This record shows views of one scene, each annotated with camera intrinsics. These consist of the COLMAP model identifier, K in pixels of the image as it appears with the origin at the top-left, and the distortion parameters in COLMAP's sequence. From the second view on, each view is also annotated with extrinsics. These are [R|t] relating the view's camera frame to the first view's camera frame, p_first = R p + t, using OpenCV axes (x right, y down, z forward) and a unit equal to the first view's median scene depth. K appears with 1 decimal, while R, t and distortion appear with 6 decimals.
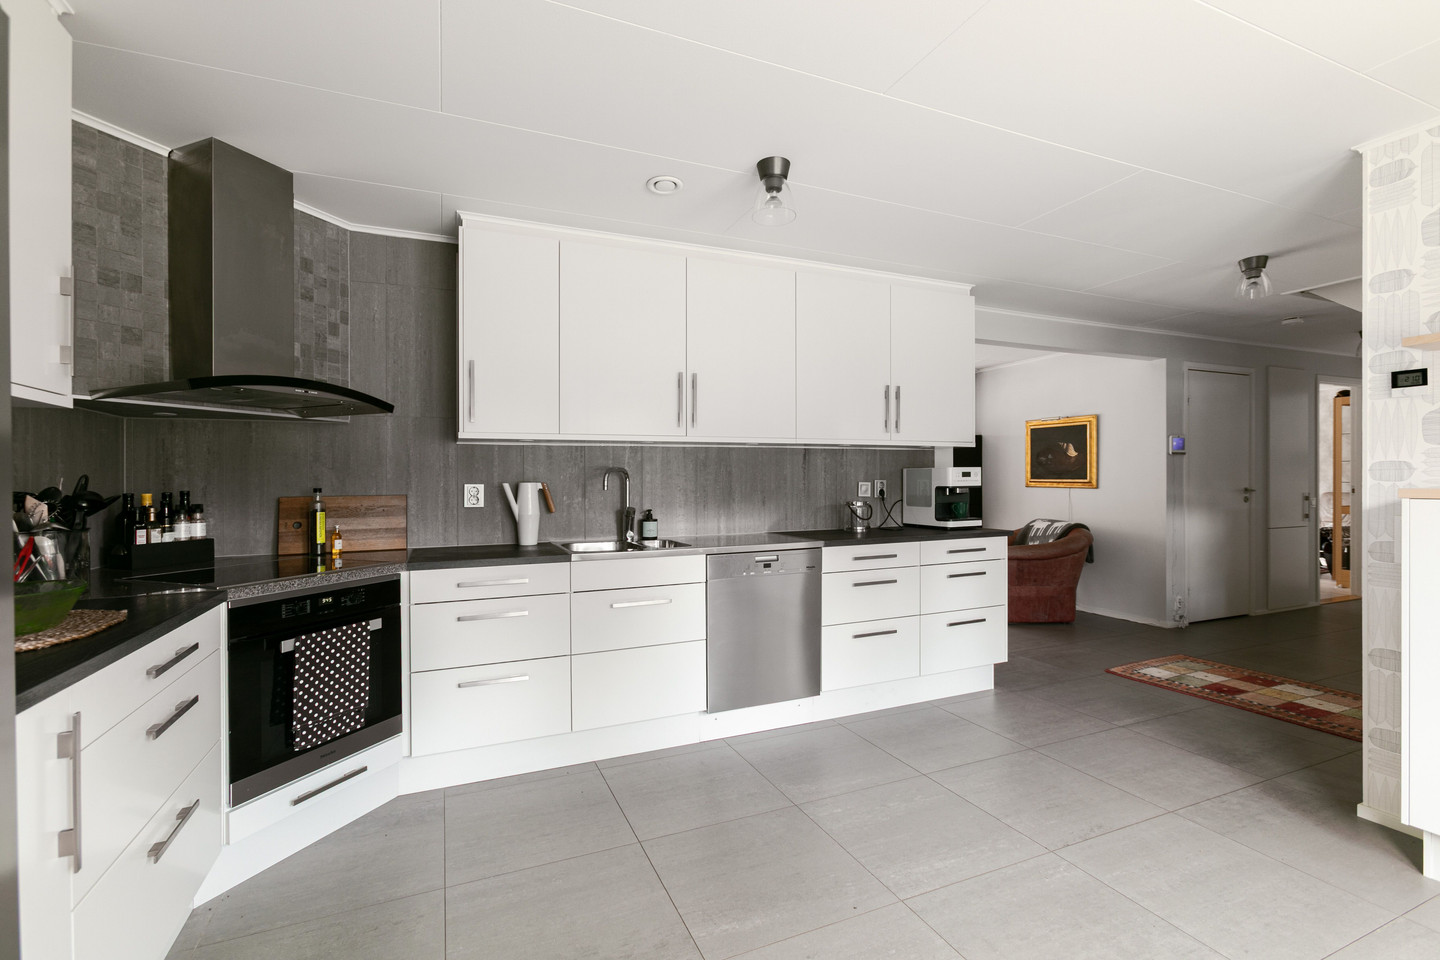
lens RADIAL K [[675.7, 0, 724.2], [0, 675.7, 495.1], [0, 0, 1]] dist [0.000594, 0.000109]
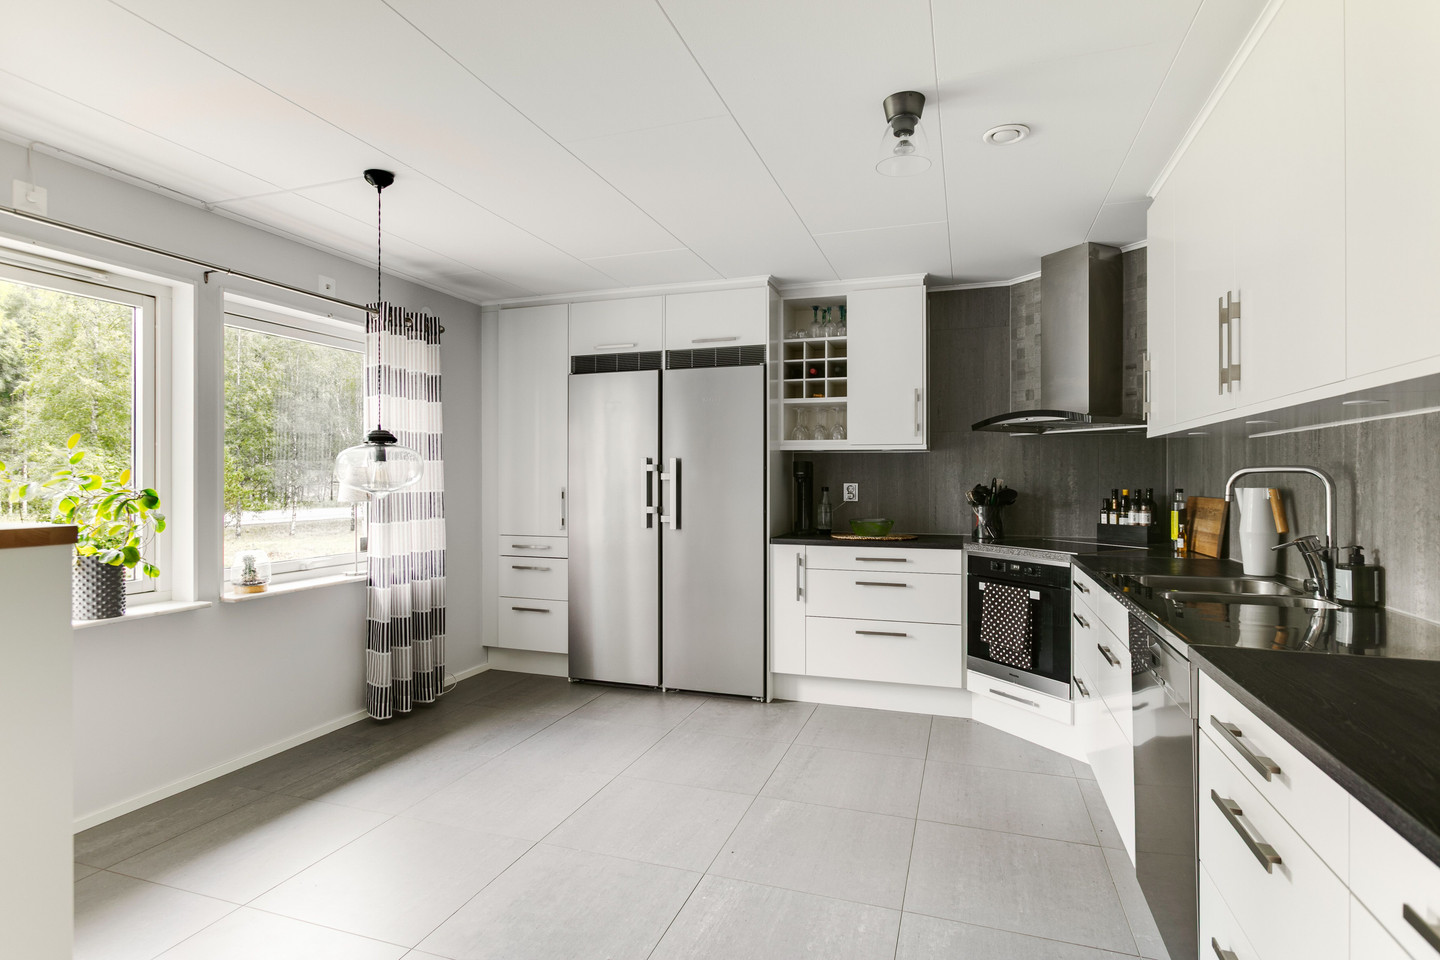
lens RADIAL K [[746.9, 0, 724.5], [0, 746.9, 515.0], [0, 0, 1]] dist [-0.000084, 0.000461]
pose [[-0.673235, 0.045070, -0.738054, 0.830154], [-0.011310, 0.997396, 0.071223, -0.048713], [0.739343, 0.056297, -0.670972, 1.364153]]
